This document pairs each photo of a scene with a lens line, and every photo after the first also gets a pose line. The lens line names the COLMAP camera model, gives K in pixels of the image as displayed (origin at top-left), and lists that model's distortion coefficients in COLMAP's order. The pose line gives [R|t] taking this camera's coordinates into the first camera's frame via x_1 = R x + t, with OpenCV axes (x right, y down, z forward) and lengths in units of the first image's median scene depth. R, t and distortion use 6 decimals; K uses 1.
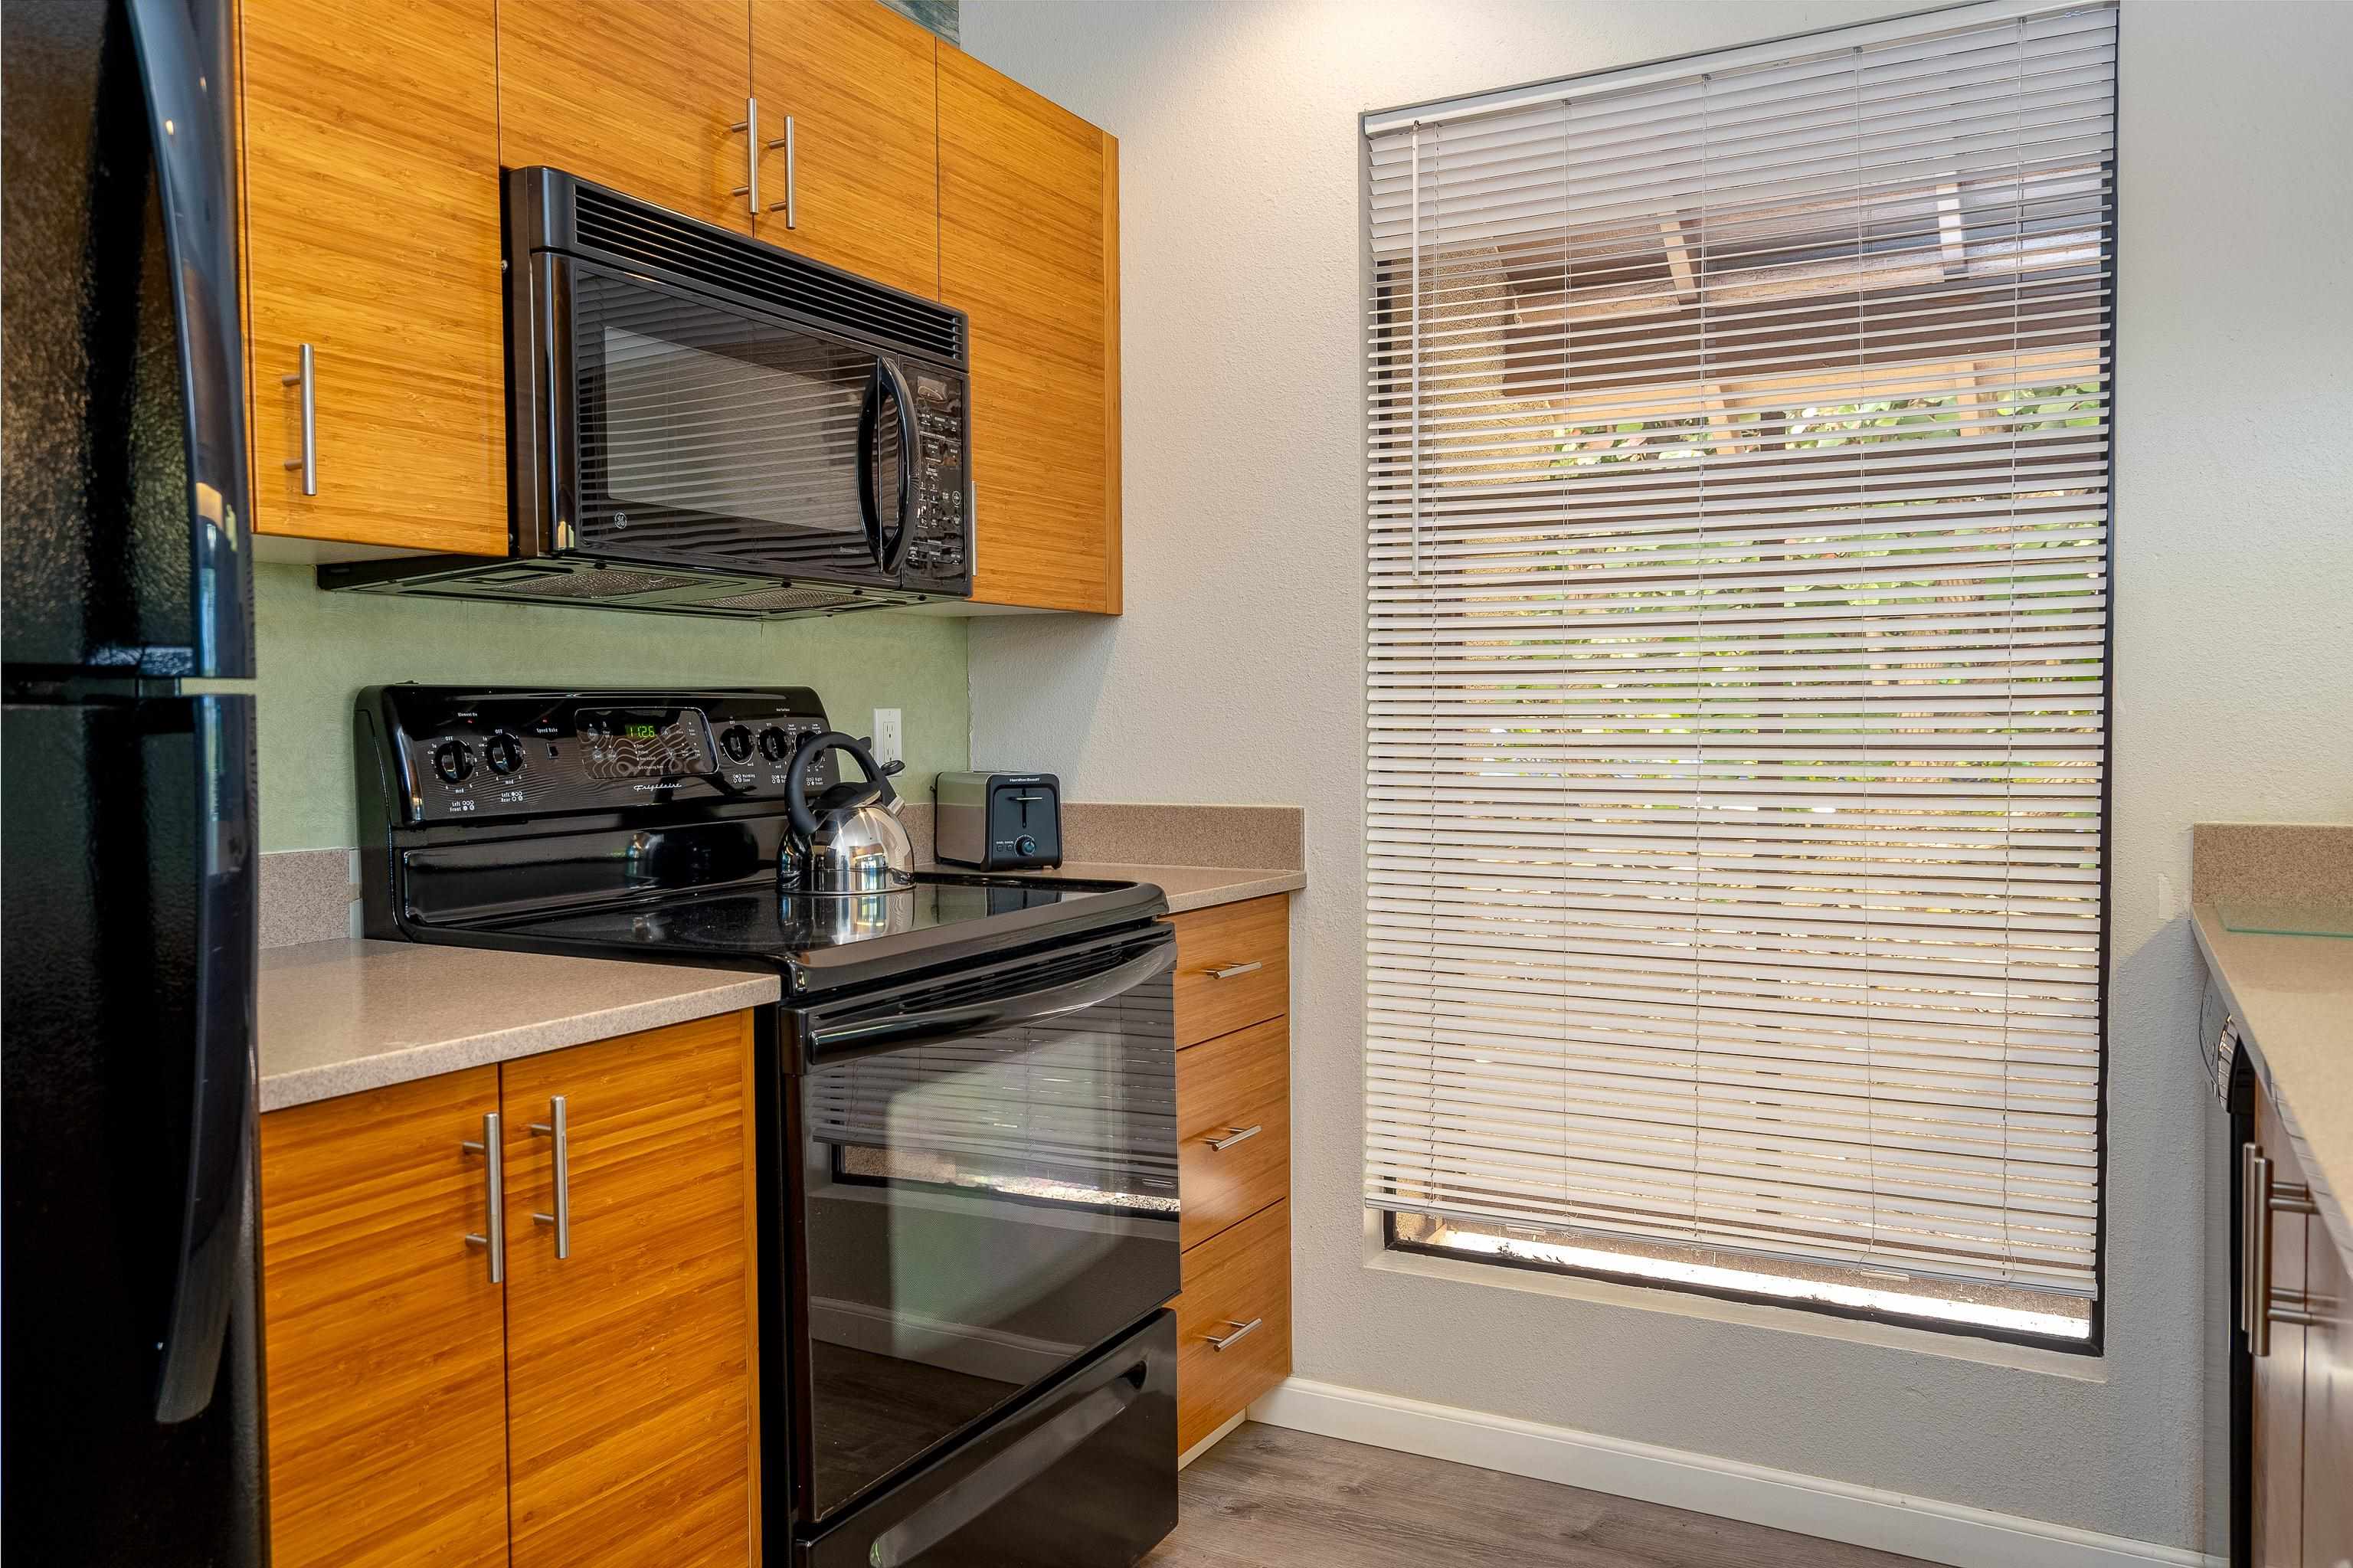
lens RADIAL K [[1780.9, 0, 1176.5], [0, 1780.9, 784.0], [0, 0, 1]] dist [0.005702, 0.005060]
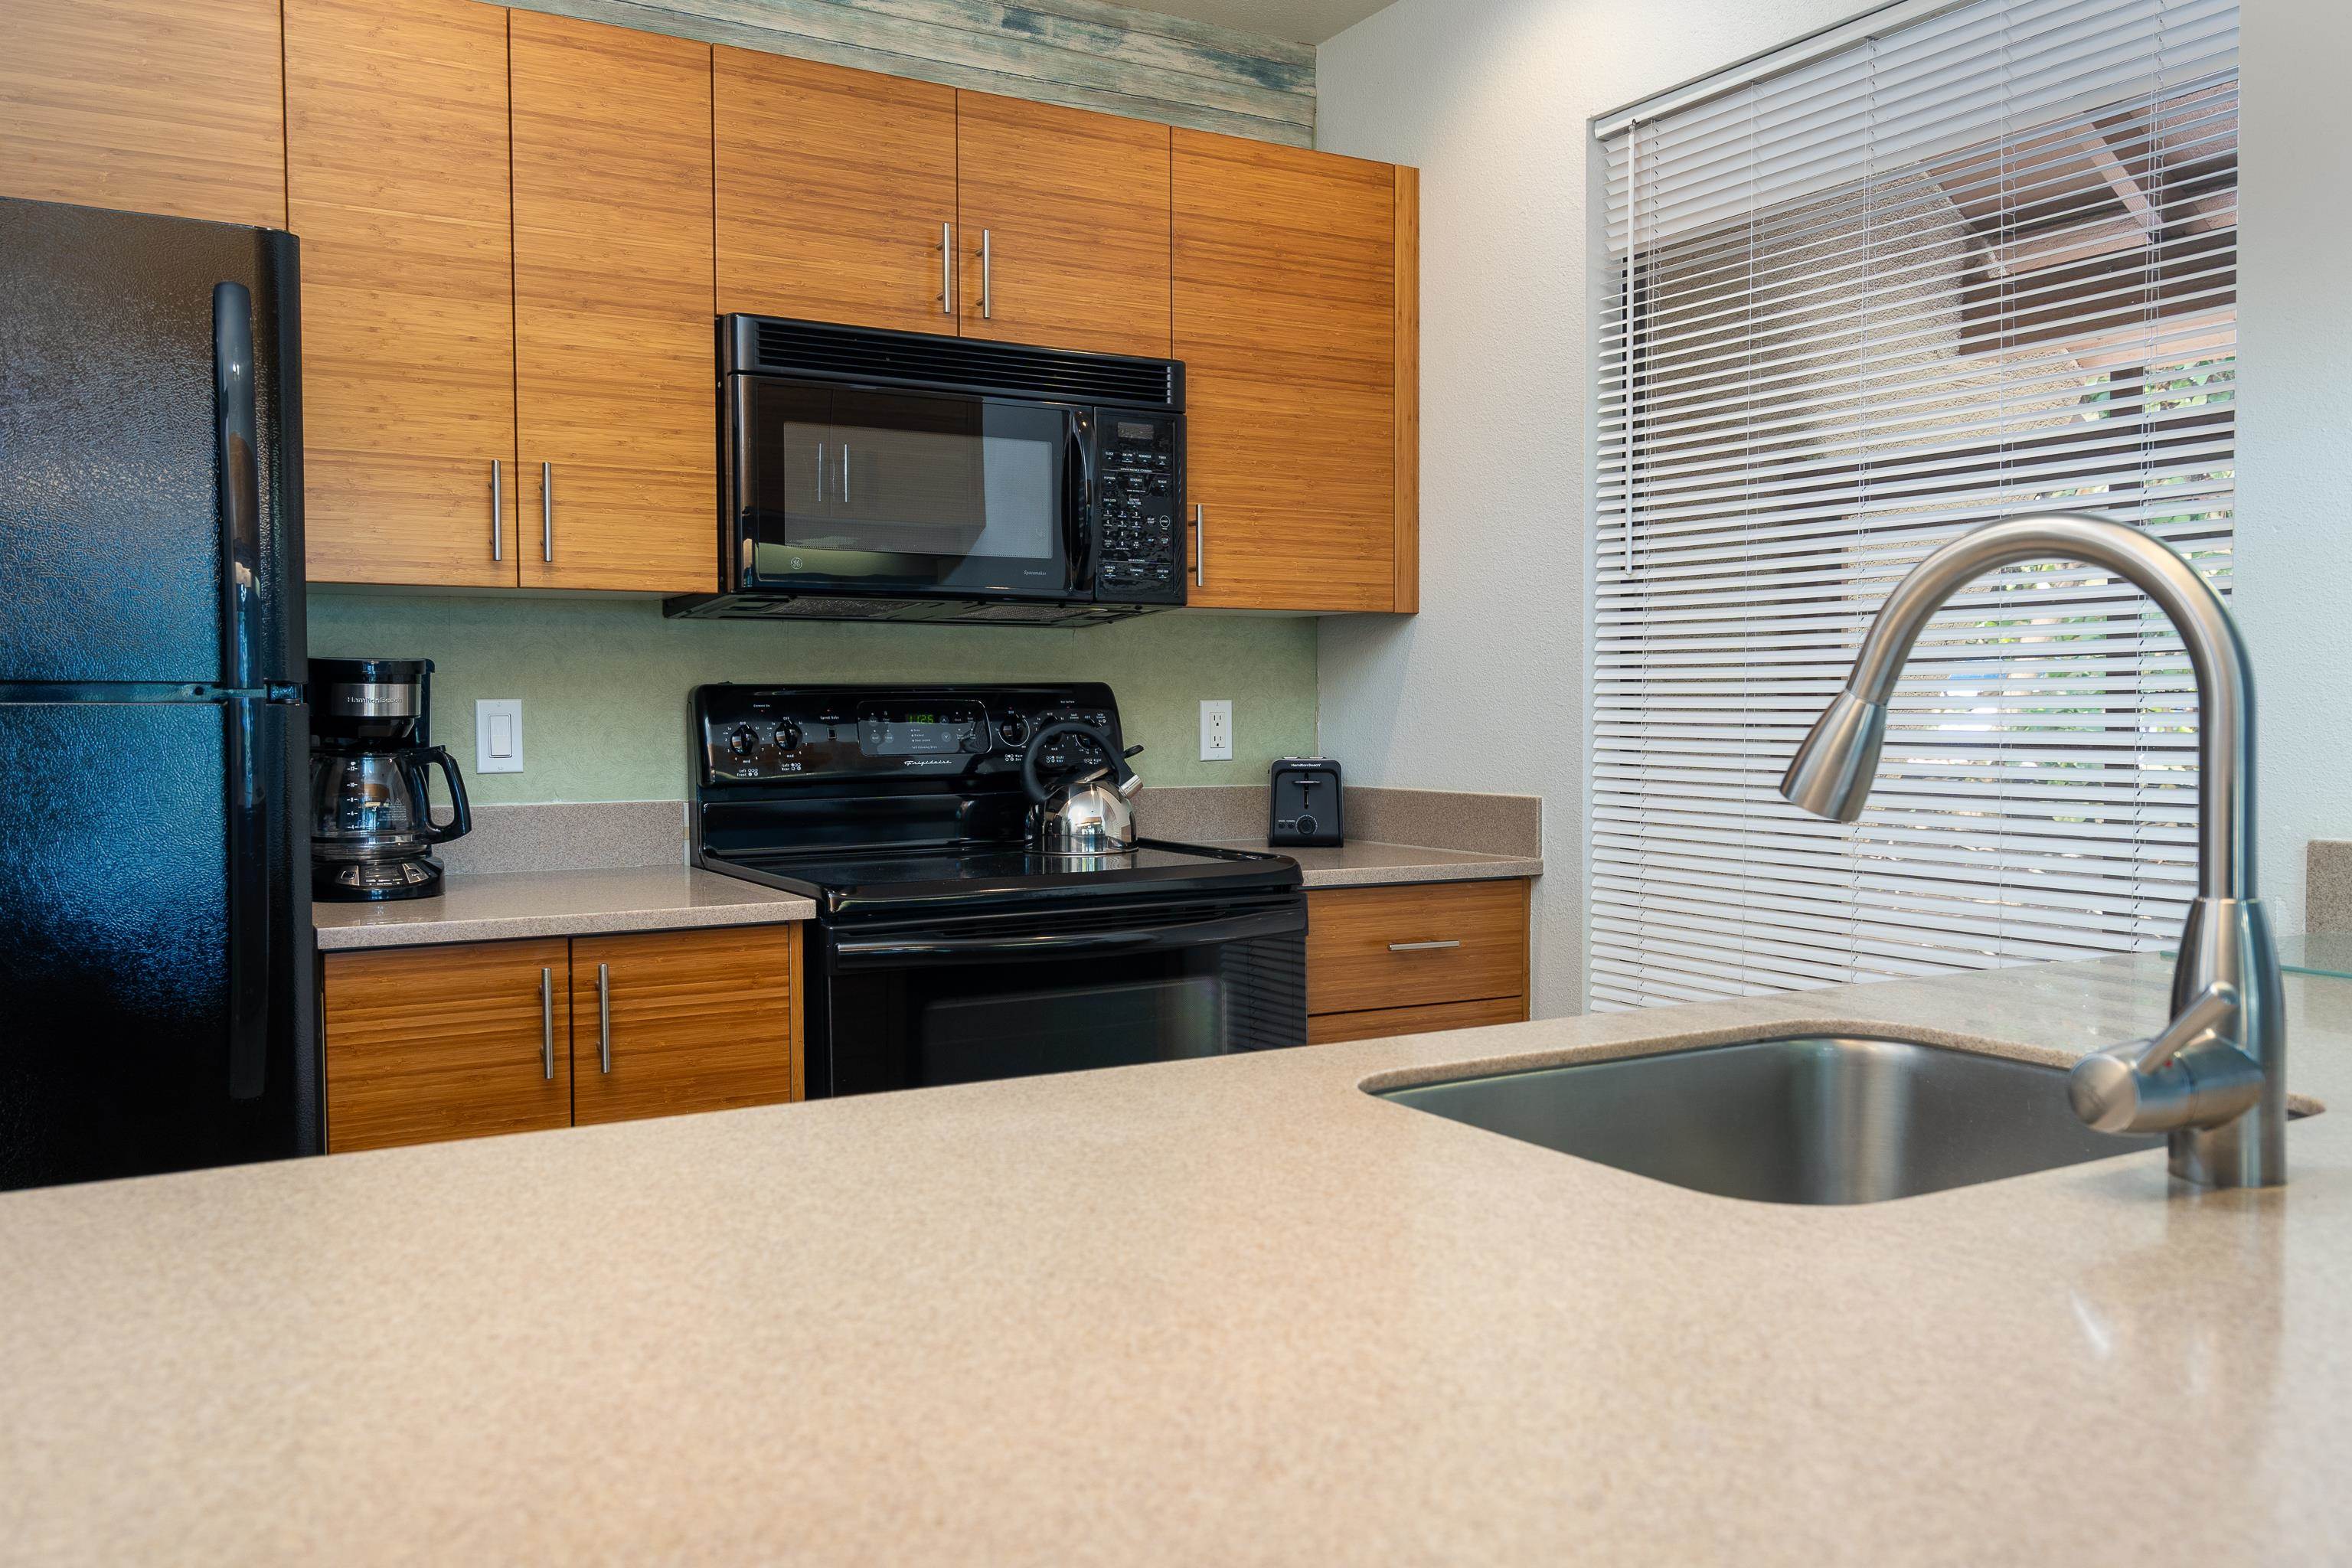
lens RADIAL K [[1935.8, 0, 1176.0], [0, 1935.8, 784.0], [0, 0, 1]] dist [0.009147, 0.003647]
pose [[0.850131, 0.025075, -0.525973, 0.599492], [-0.022628, 0.999683, 0.011084, -0.002605], [0.526084, 0.002478, 0.850429, -0.083850]]
